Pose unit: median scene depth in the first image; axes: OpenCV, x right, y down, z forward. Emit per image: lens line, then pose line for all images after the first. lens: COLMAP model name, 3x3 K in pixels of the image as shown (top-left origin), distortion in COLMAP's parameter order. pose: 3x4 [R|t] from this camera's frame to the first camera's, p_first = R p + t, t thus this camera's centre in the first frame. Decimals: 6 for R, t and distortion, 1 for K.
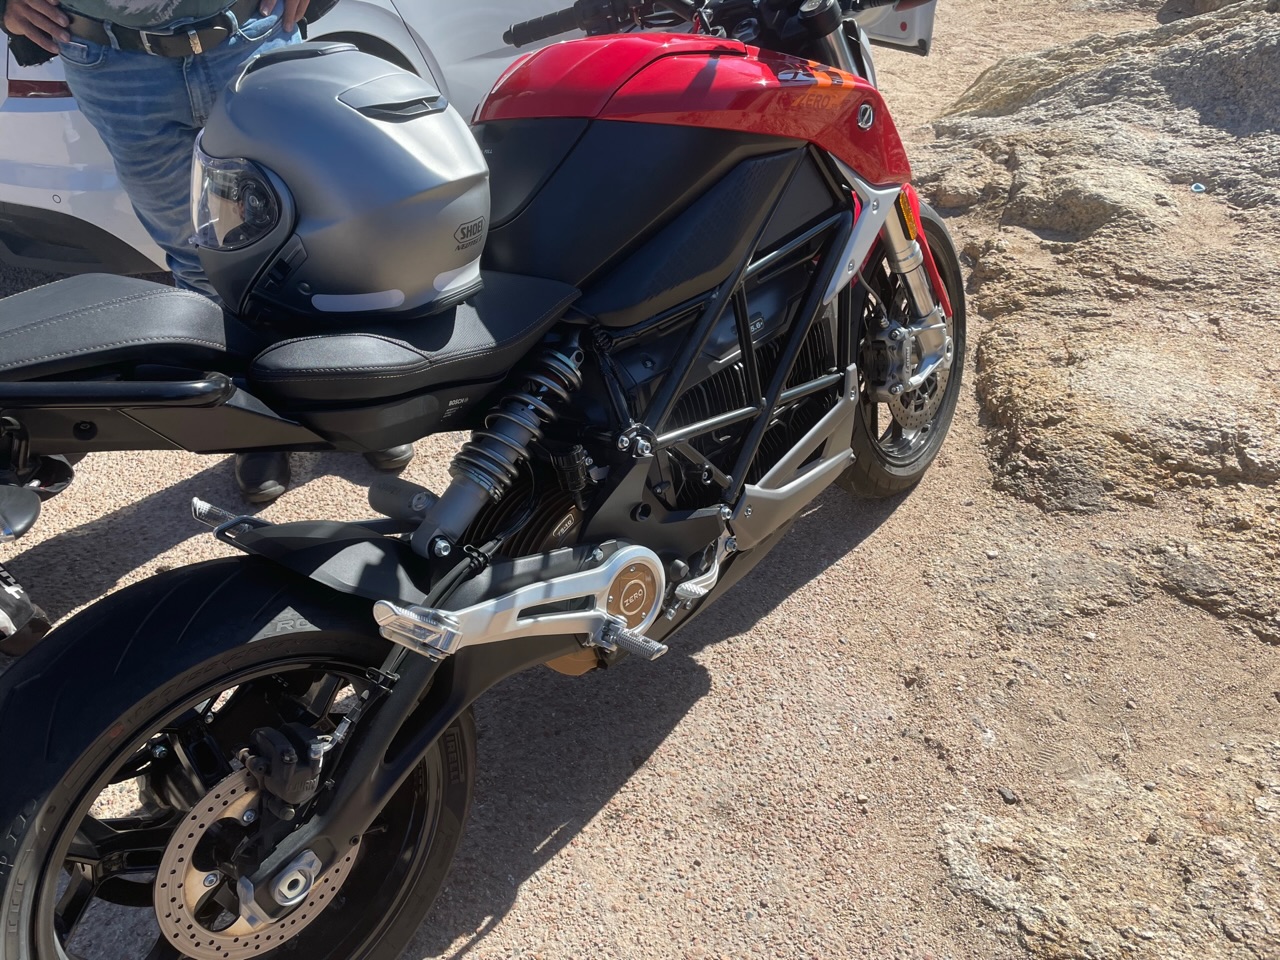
lens RADIAL K [[999.6, 0, 636.8], [0, 999.6, 502.0], [0, 0, 1]] dist [0.055491, -0.098536]
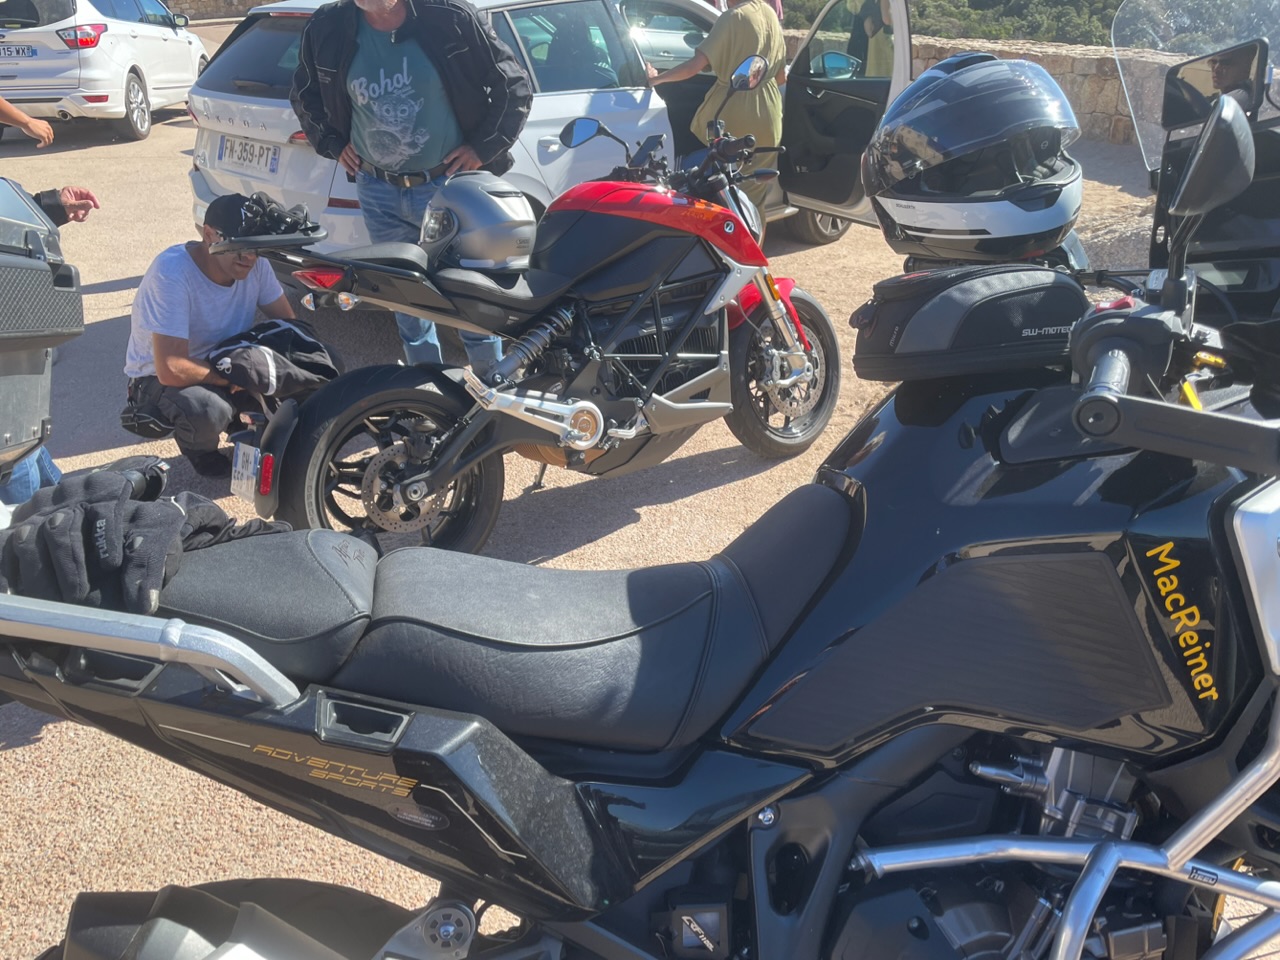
lens RADIAL K [[999.6, 0, 636.8], [0, 999.6, 502.0], [0, 0, 1]] dist [0.055491, -0.098536]
pose [[0.982389, 0.105248, -0.154388, 0.458561], [-0.131373, 0.976618, -0.170174, 0.610613], [0.132867, 0.187459, 0.973245, -1.045561]]
